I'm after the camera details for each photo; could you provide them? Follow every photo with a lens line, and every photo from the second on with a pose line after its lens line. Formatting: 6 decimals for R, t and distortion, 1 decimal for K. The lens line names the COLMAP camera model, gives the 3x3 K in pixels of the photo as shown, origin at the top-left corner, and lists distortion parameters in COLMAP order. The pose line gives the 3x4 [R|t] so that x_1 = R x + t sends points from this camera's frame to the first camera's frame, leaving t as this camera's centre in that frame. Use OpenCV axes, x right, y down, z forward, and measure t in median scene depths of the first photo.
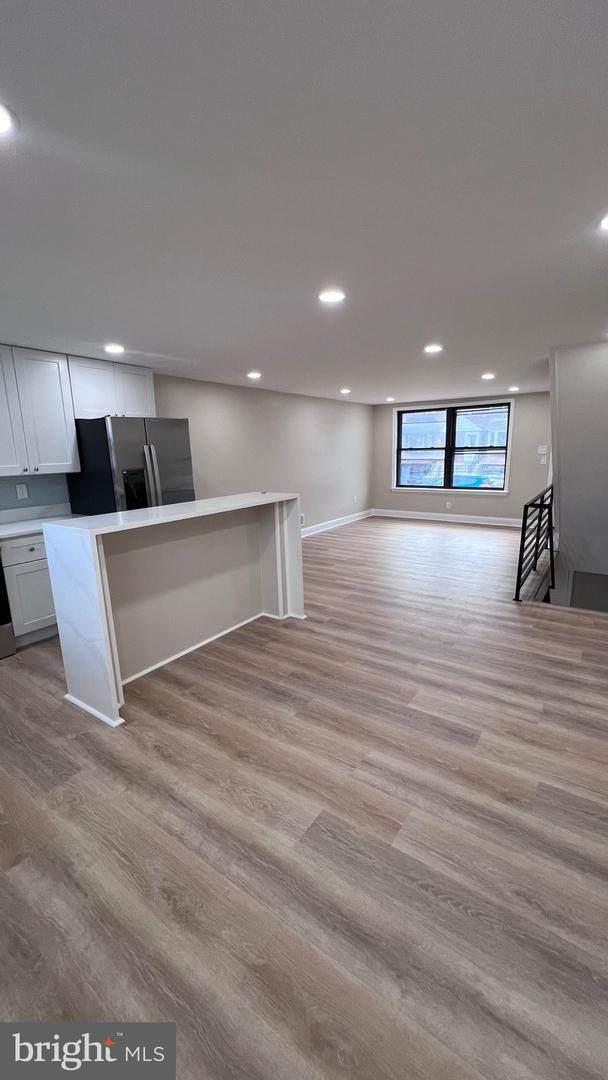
lens RADIAL K [[429.7, 0, 304.0], [0, 429.7, 540.0], [0, 0, 1]] dist [-0.008861, 0.000261]
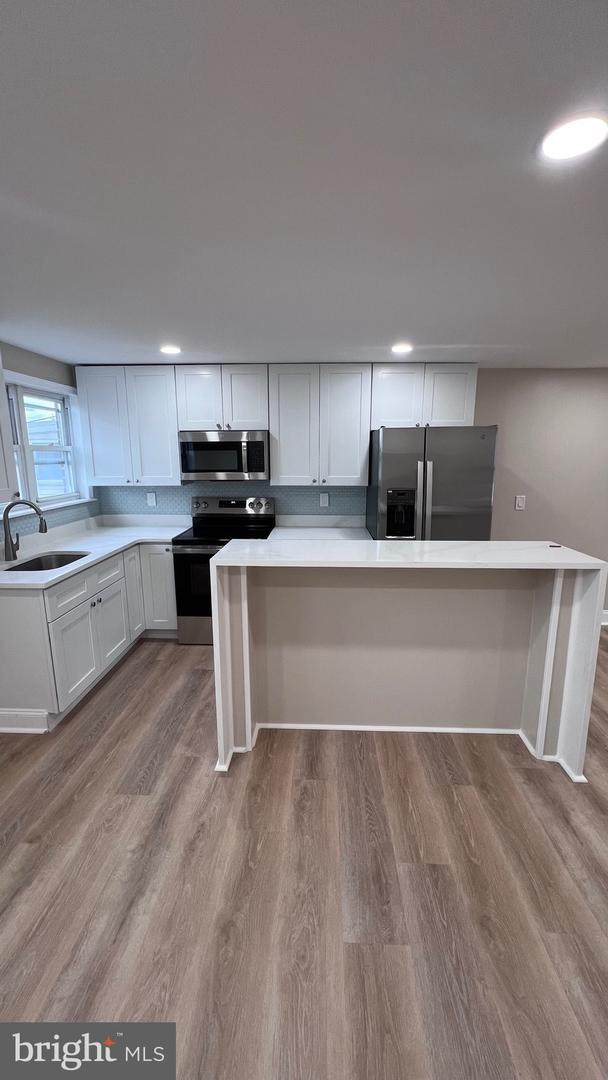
lens RADIAL K [[429.7, 0, 304.0], [0, 429.7, 540.0], [0, 0, 1]] dist [-0.008861, 0.000261]
pose [[0.548714, 0.179924, -0.816419, 0.230047], [-0.196747, 0.976929, 0.083064, -0.111733], [0.812529, 0.115050, 0.571454, 0.421280]]
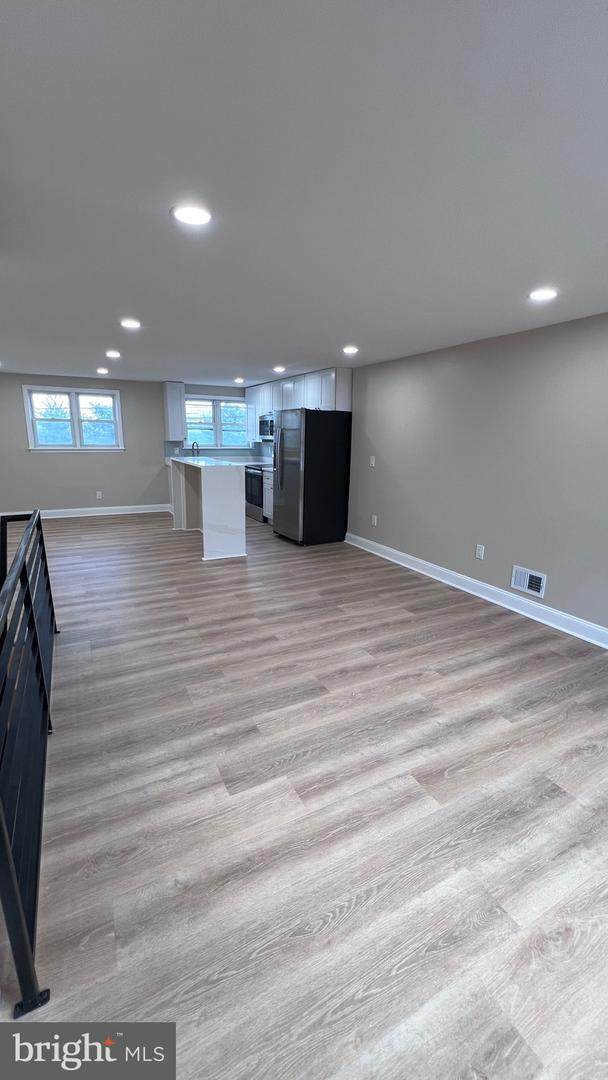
lens RADIAL K [[429.7, 0, 304.0], [0, 429.7, 540.0], [0, 0, 1]] dist [-0.008861, 0.000261]
pose [[-0.454465, 0.223691, -0.862220, 1.144225], [-0.201335, 0.917111, 0.344052, -0.453123], [0.867713, 0.329955, -0.371758, 2.014682]]
